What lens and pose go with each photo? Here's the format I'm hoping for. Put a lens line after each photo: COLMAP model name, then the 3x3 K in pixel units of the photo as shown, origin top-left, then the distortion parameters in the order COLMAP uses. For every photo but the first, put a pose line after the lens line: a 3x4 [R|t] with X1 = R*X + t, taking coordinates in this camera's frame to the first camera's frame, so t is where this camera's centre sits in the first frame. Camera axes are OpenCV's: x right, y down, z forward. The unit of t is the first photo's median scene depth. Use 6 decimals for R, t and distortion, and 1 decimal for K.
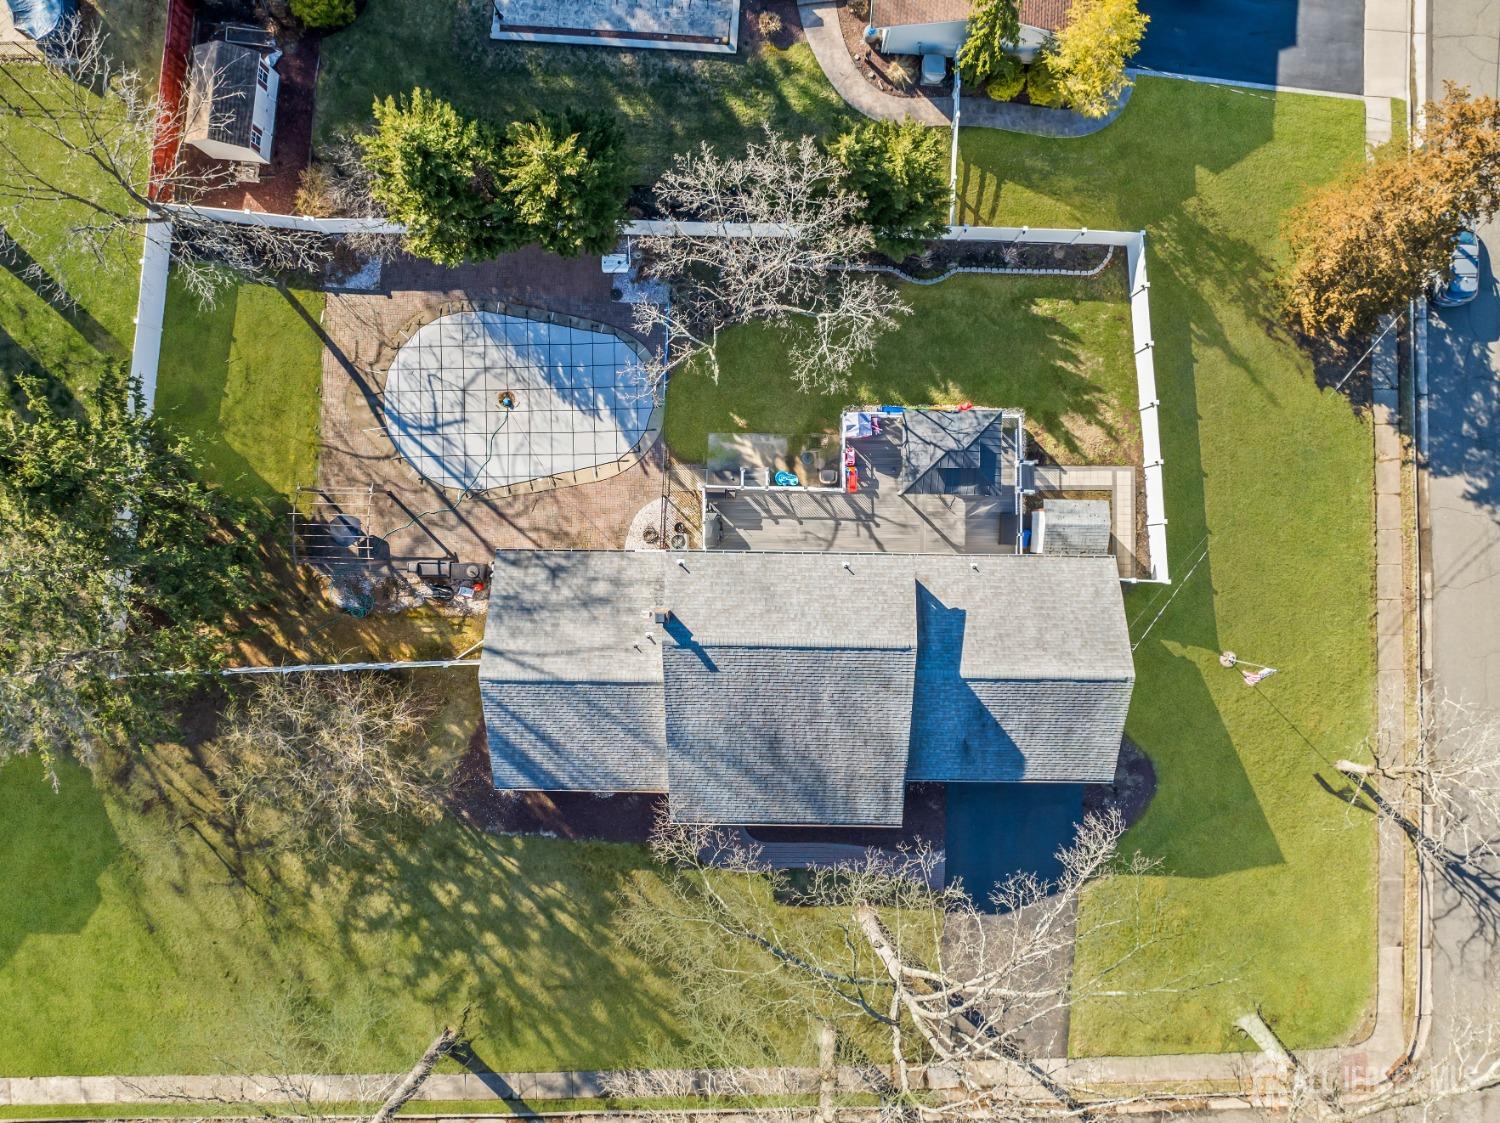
lens RADIAL K [[1054.0, 0, 749.6], [0, 1054.0, 570.0], [0, 0, 1]] dist [-0.040145, -0.002584]
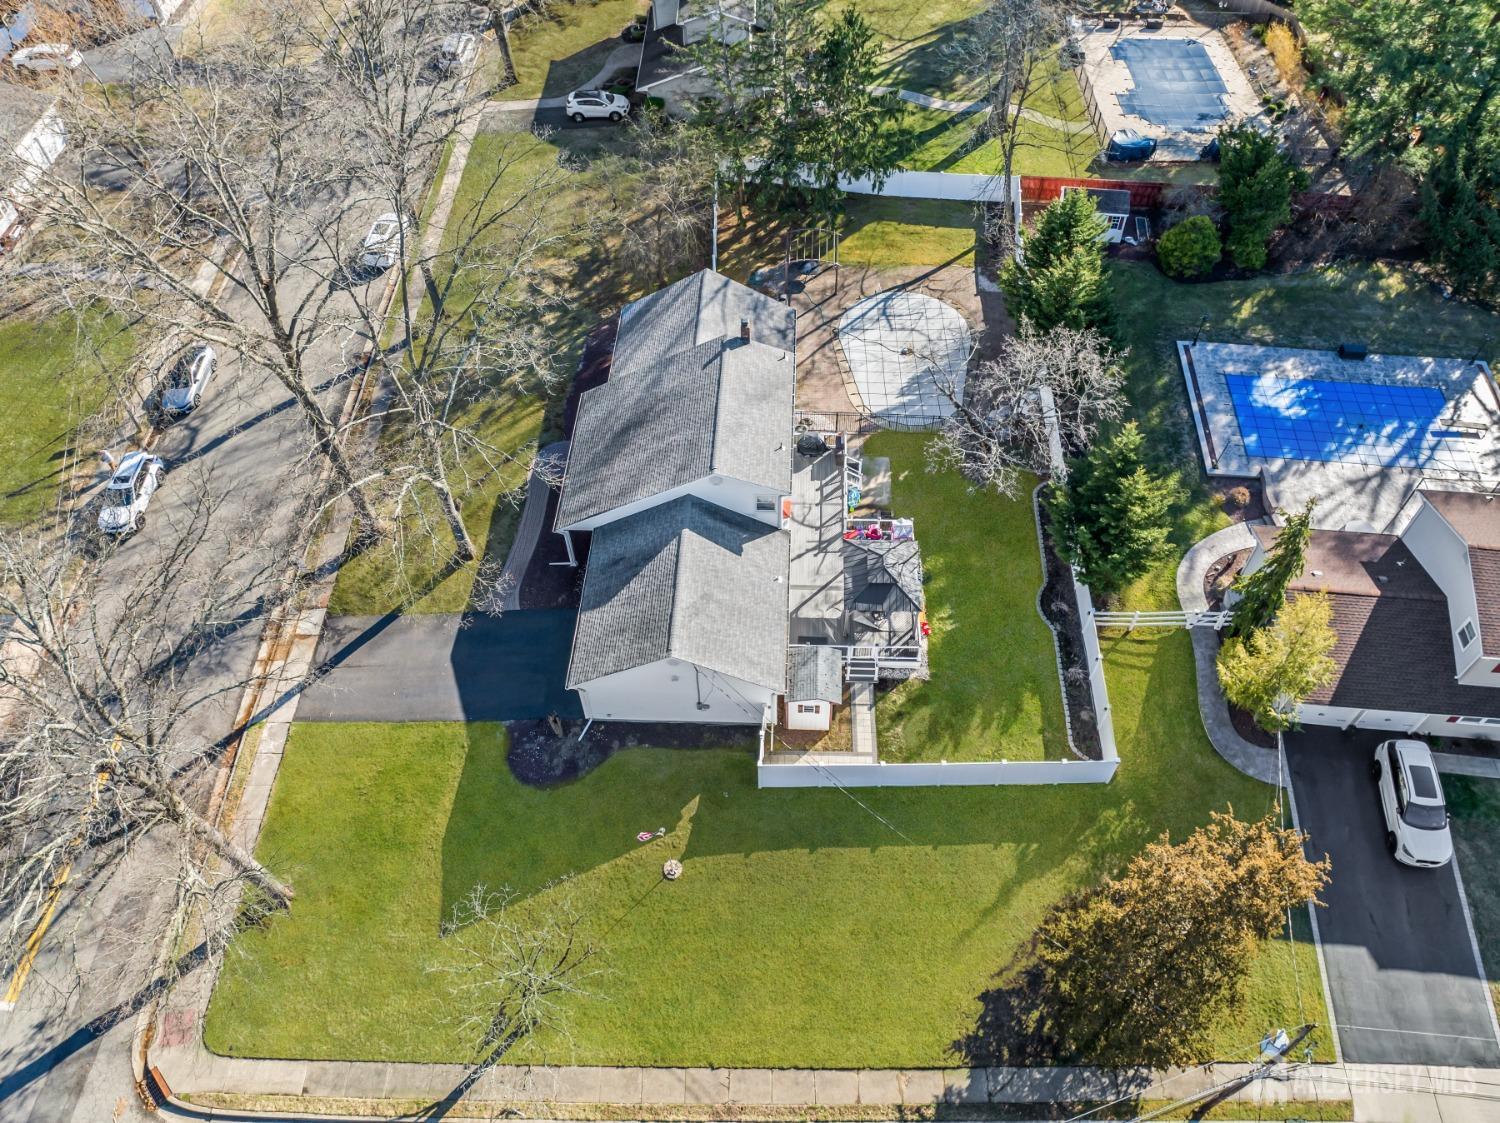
lens RADIAL K [[1054.0, 0, 757.1], [0, 1054.0, 561.6], [0, 0, 1]] dist [-0.040145, -0.002584]
pose [[-0.027471, 0.787191, -0.616097, 0.816313], [-0.999588, -0.016540, 0.023437, -0.005722], [0.008259, 0.616487, 0.787322, 0.106053]]
